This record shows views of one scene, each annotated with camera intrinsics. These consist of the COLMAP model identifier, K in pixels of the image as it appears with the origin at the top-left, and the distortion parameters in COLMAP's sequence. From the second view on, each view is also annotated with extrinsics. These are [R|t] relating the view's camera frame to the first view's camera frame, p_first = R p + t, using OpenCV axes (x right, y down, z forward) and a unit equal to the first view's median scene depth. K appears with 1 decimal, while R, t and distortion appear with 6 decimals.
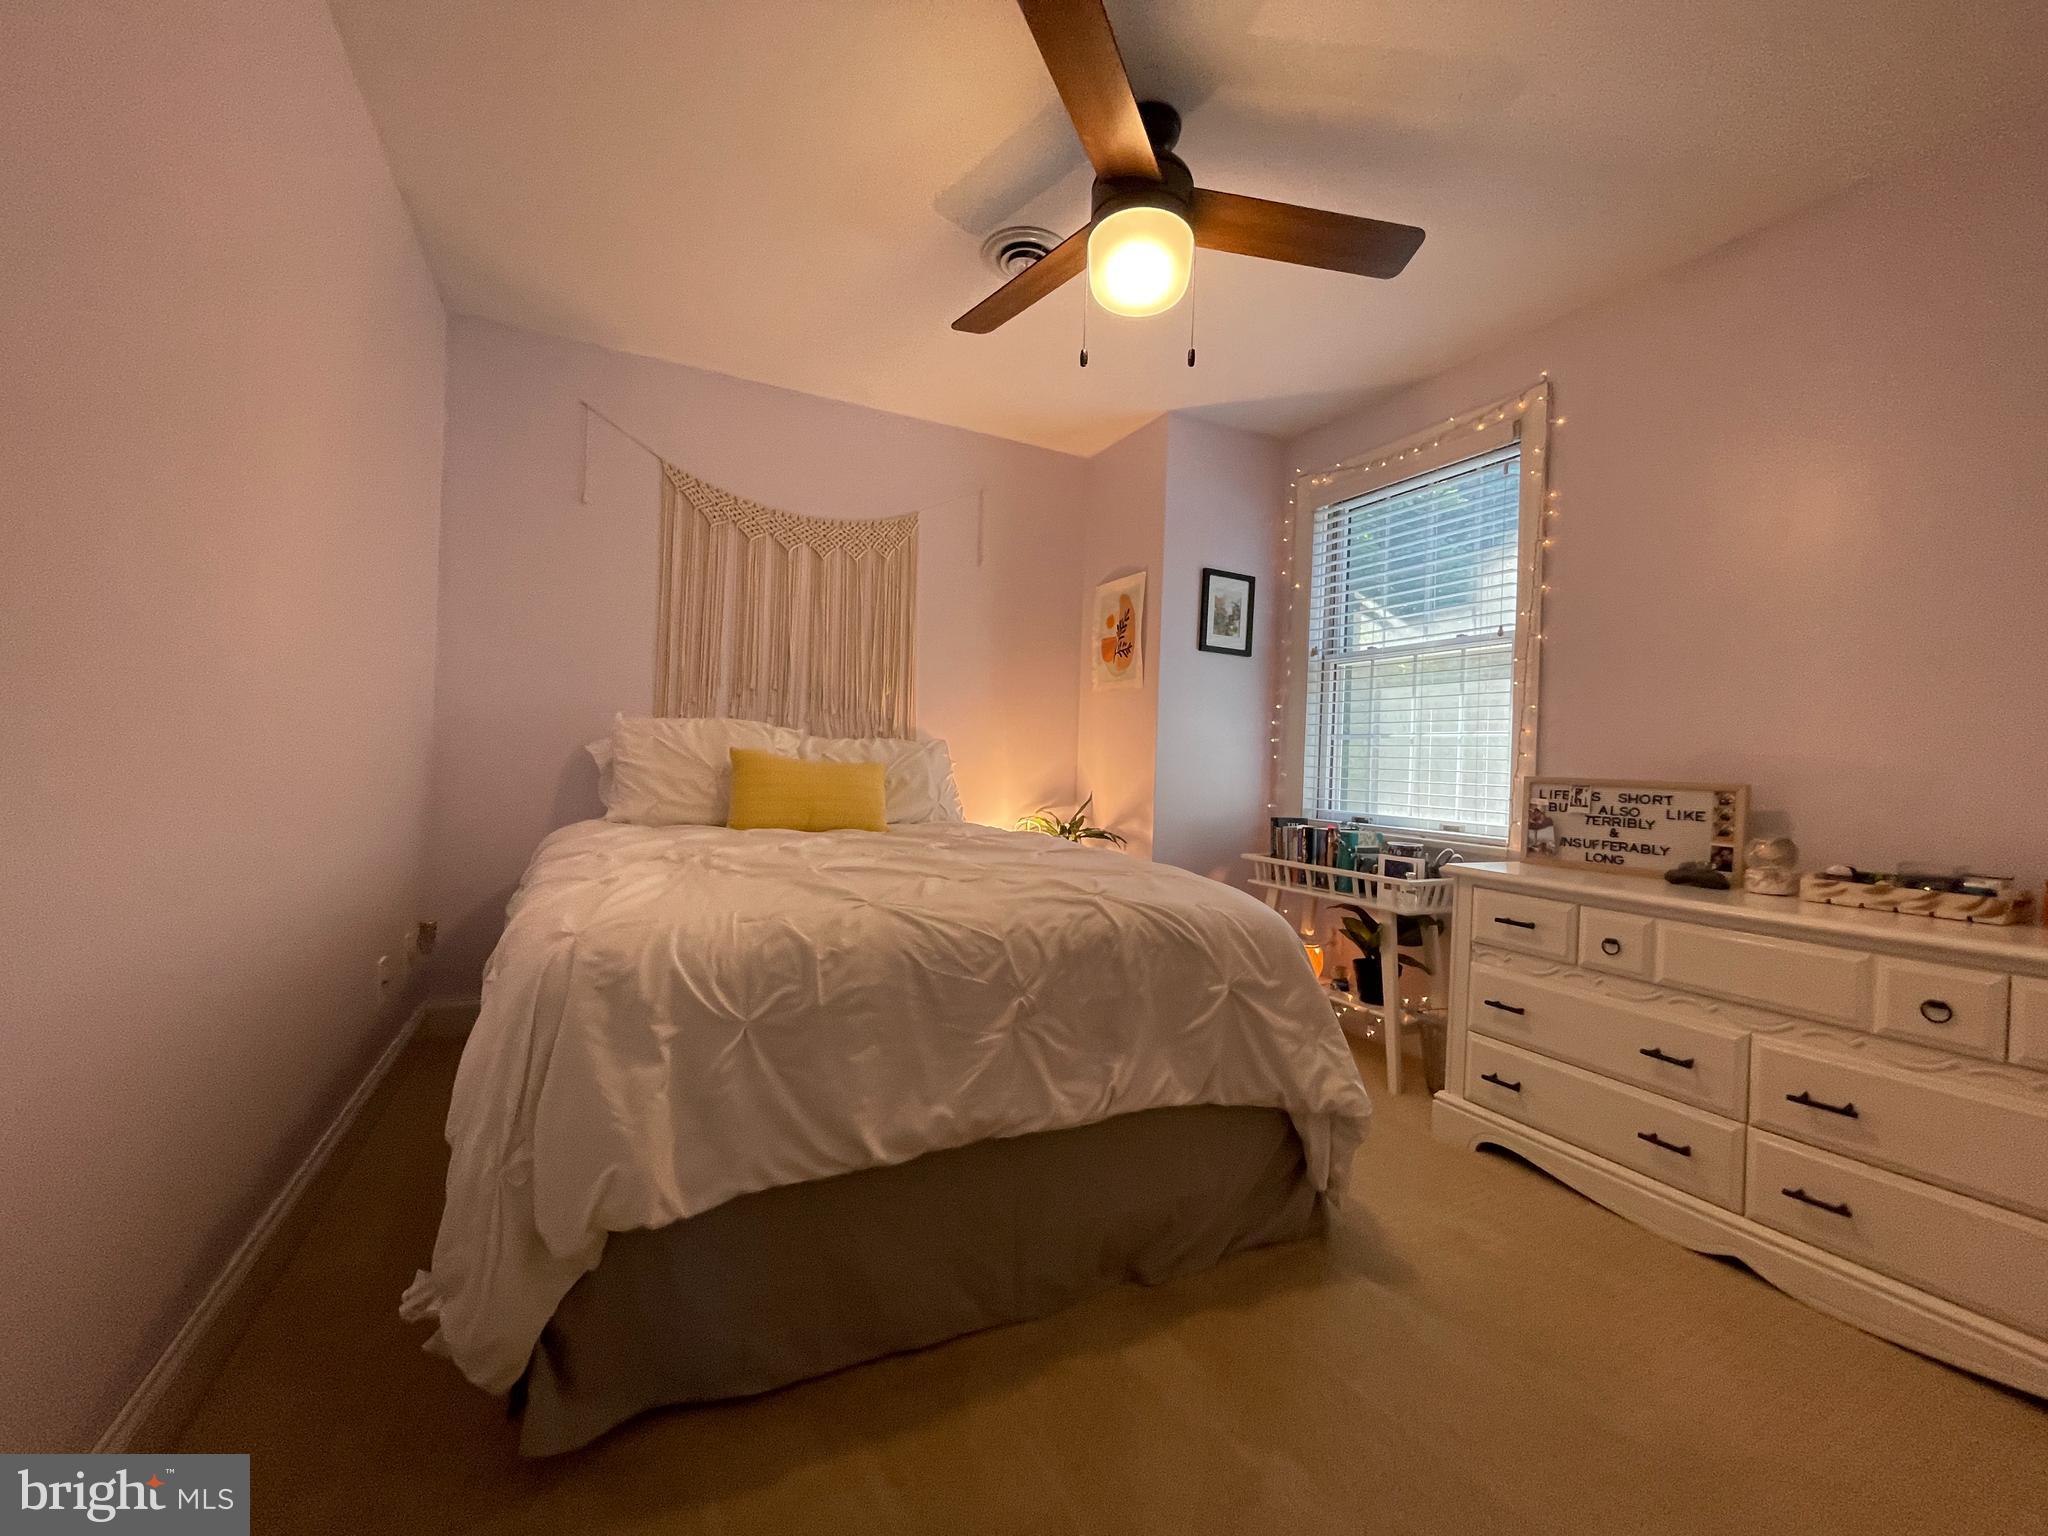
lens RADIAL K [[834.4, 0, 1015.6], [0, 834.4, 767.7], [0, 0, 1]] dist [-0.004284, -0.000667]
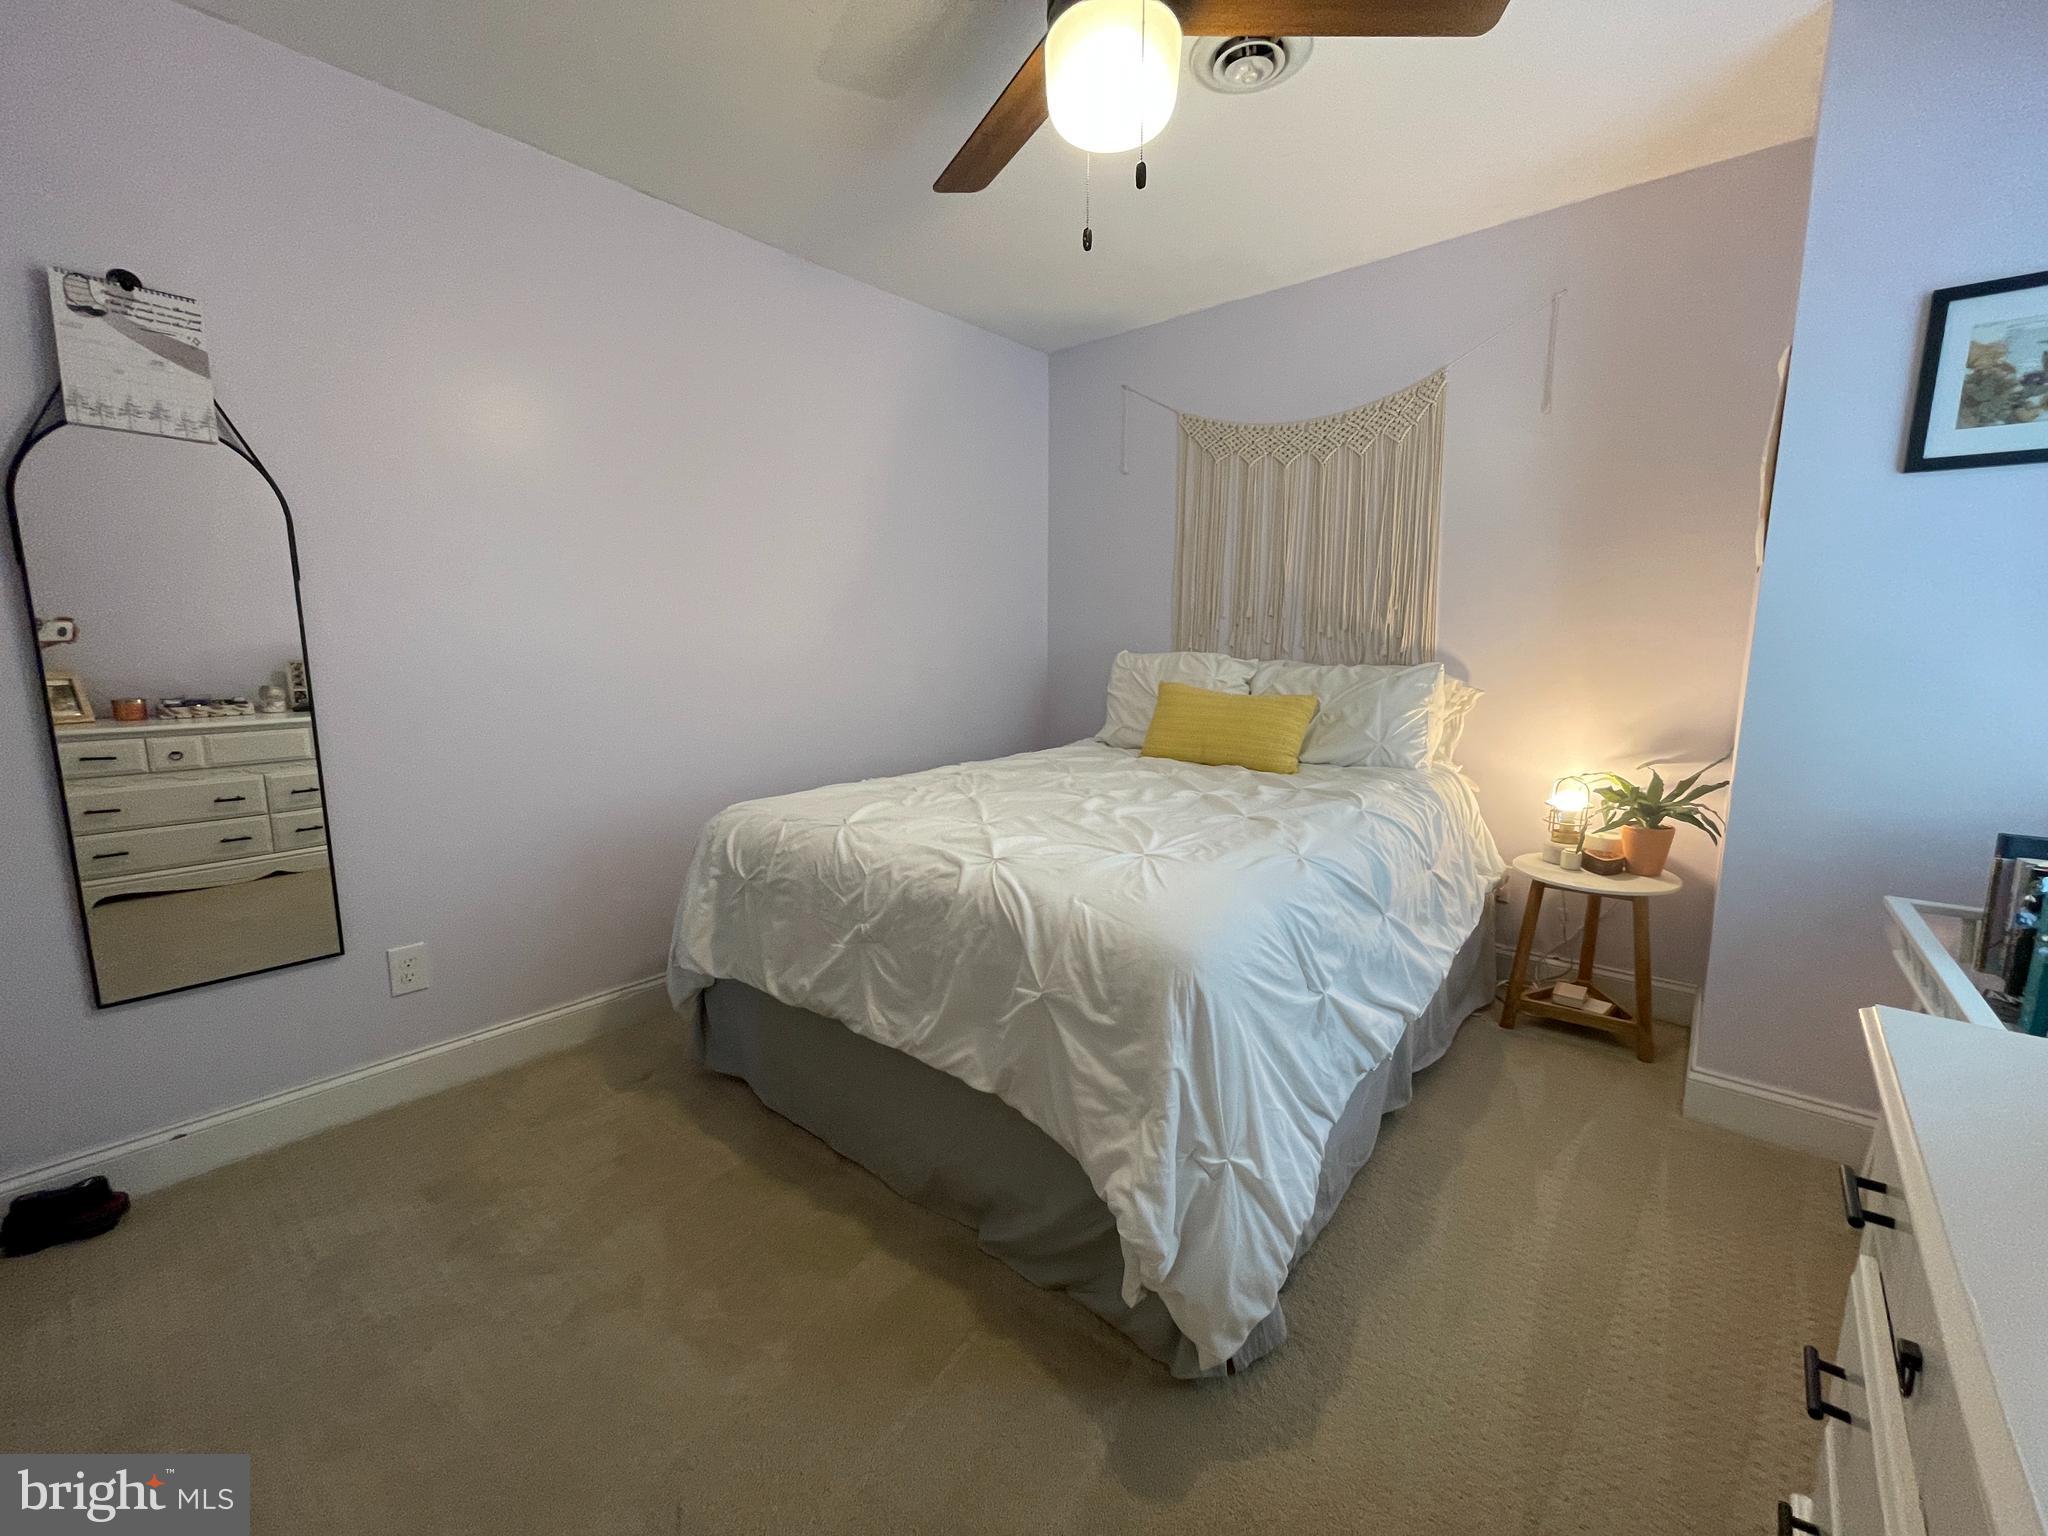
lens RADIAL K [[834.4, 0, 1011.3], [0, 834.4, 766.3], [0, 0, 1]] dist [-0.004284, -0.000667]
pose [[0.370634, 0.101448, -0.923222, 0.973409], [0.016605, 0.993134, 0.115796, -0.068762], [0.928631, -0.058248, 0.366405, 0.648340]]
